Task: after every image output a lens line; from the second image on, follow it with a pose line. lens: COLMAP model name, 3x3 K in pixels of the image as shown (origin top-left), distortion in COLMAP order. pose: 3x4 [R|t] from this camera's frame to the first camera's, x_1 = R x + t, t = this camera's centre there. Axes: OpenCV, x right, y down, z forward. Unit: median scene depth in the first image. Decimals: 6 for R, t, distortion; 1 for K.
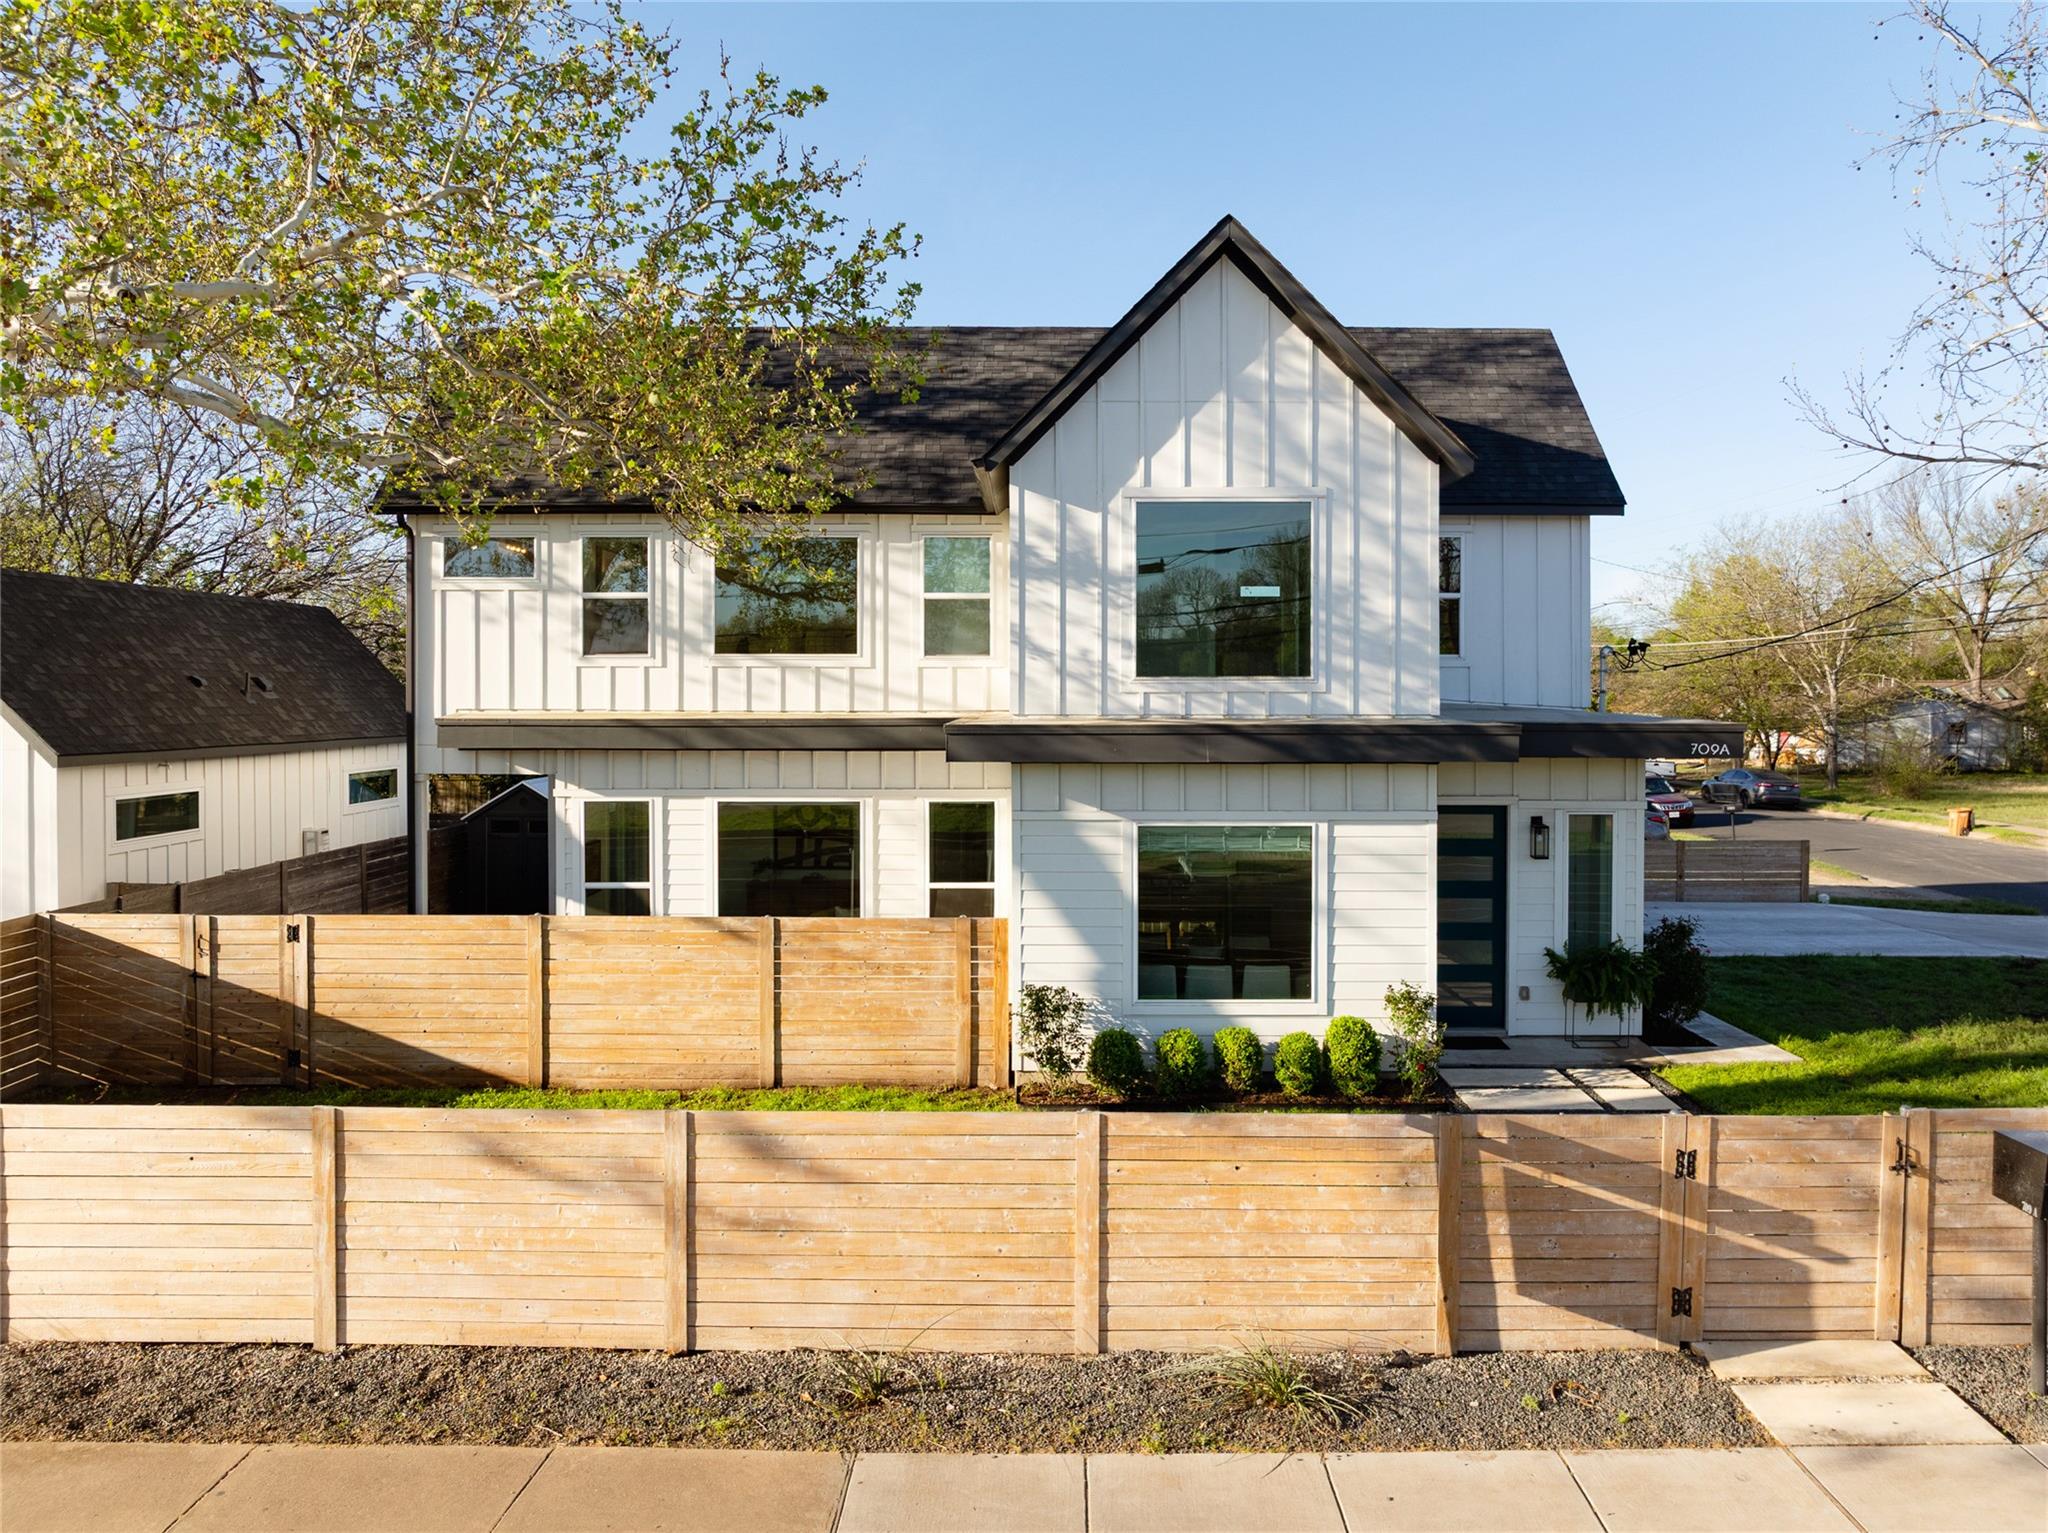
lens RADIAL K [[1435.9, 0, 1027.0], [0, 1435.9, 728.2], [0, 0, 1]] dist [-0.031178, 0.000512]
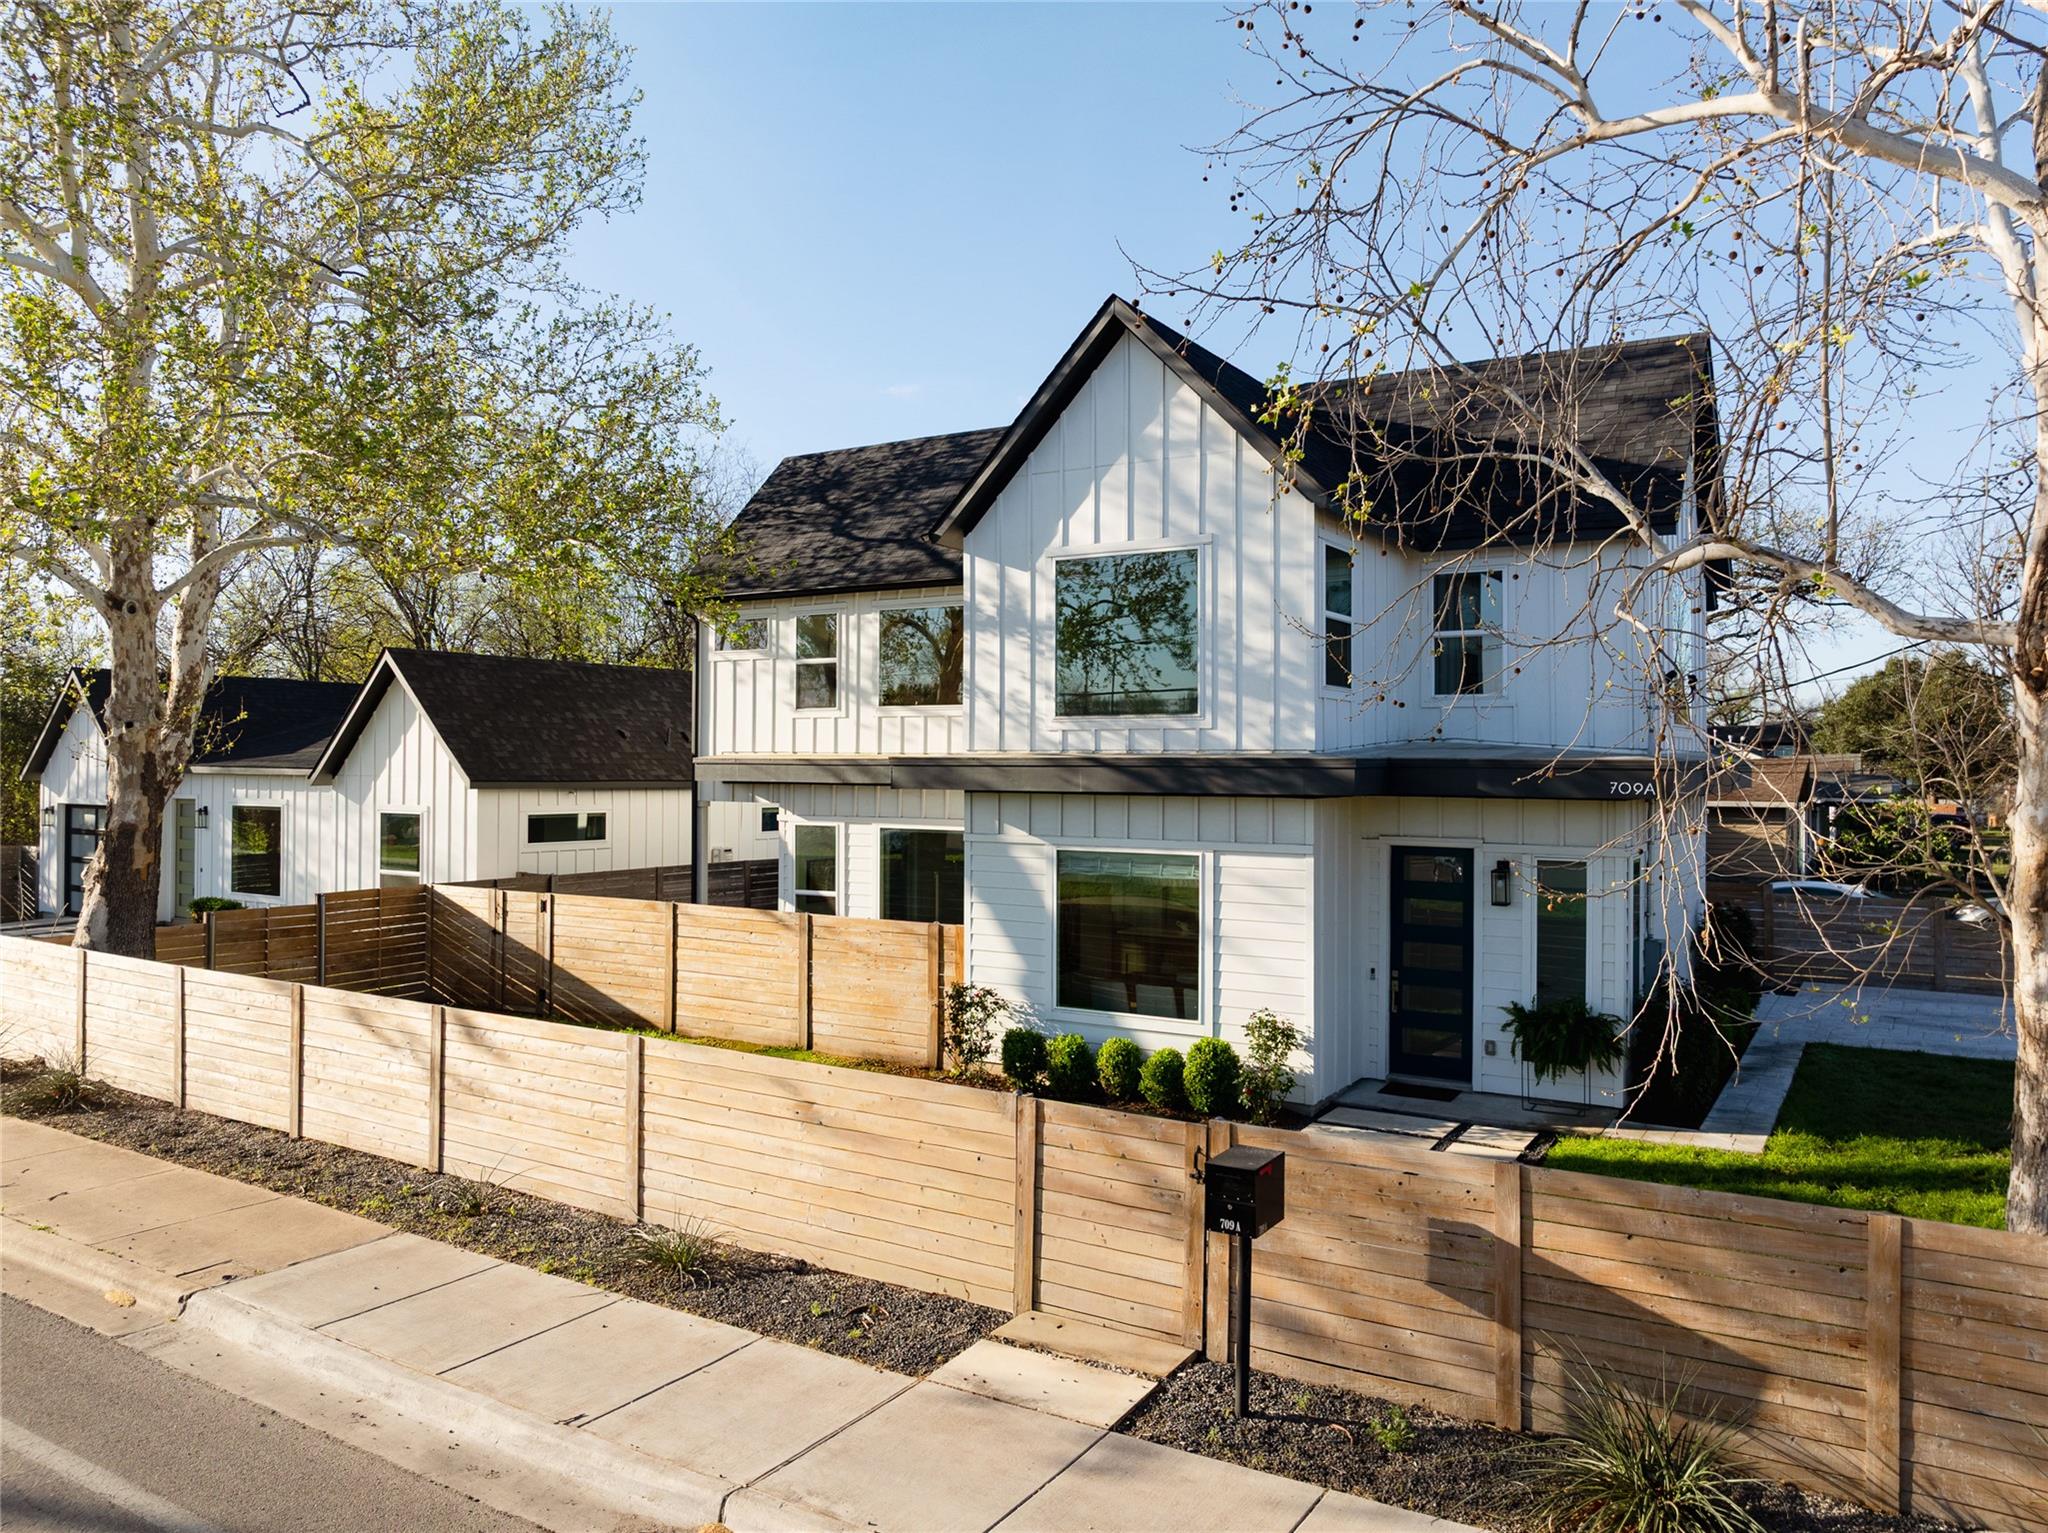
lens RADIAL K [[1427.3, 0, 1024.0], [0, 1427.3, 766.5], [0, 0, 1]] dist [-0.039984, -0.002524]
pose [[0.855025, 0.003914, -0.518572, 0.628817], [-0.015589, 0.999714, -0.018157, 0.024238], [0.518352, 0.023609, 0.854841, 0.040588]]
